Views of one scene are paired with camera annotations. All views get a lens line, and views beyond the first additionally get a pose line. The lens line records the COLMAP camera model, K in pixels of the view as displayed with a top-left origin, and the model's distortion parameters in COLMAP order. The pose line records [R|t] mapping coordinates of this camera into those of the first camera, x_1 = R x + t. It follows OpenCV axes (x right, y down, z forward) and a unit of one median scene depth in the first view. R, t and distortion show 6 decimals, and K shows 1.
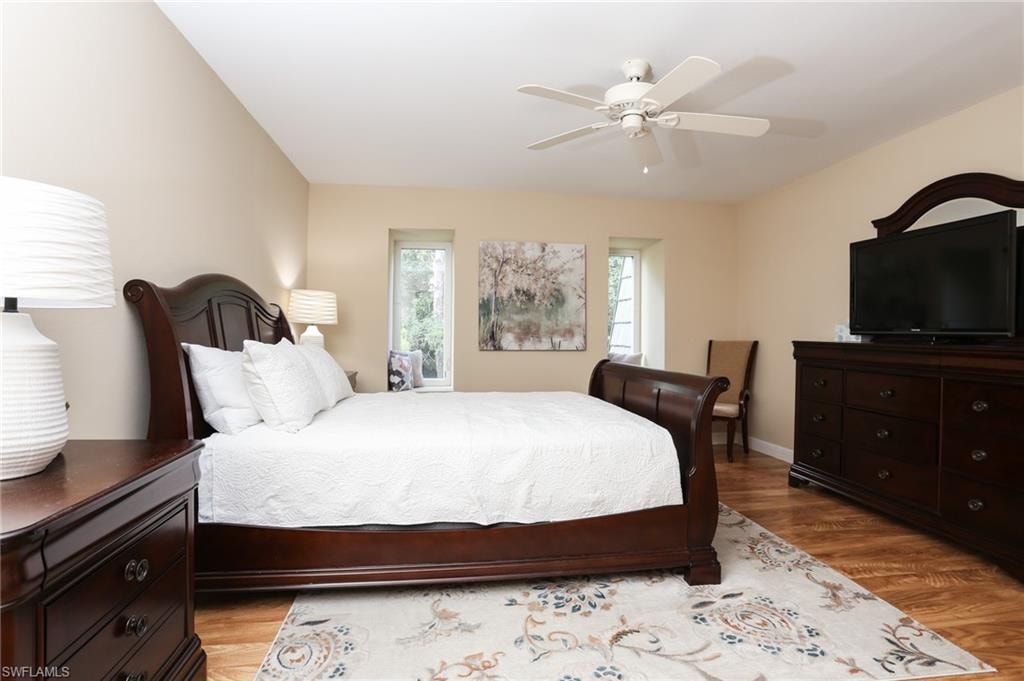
lens RADIAL K [[527.2, 0, 511.9], [0, 527.2, 336.9], [0, 0, 1]] dist [-0.083797, 0.037391]
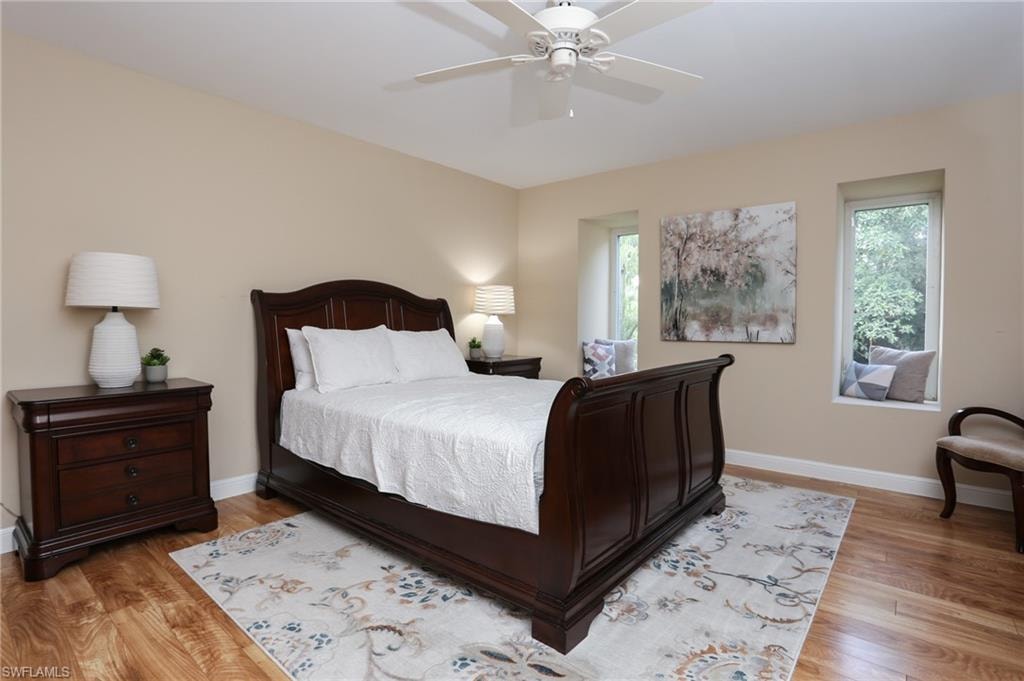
lens RADIAL K [[527.2, 0, 511.9], [0, 527.2, 336.9], [0, 0, 1]] dist [-0.083797, 0.037391]
pose [[0.642803, 0.016474, -0.765855, 0.454519], [-0.002190, 0.999804, 0.019668, 0.002555], [0.766029, -0.010965, 0.642713, 0.230844]]
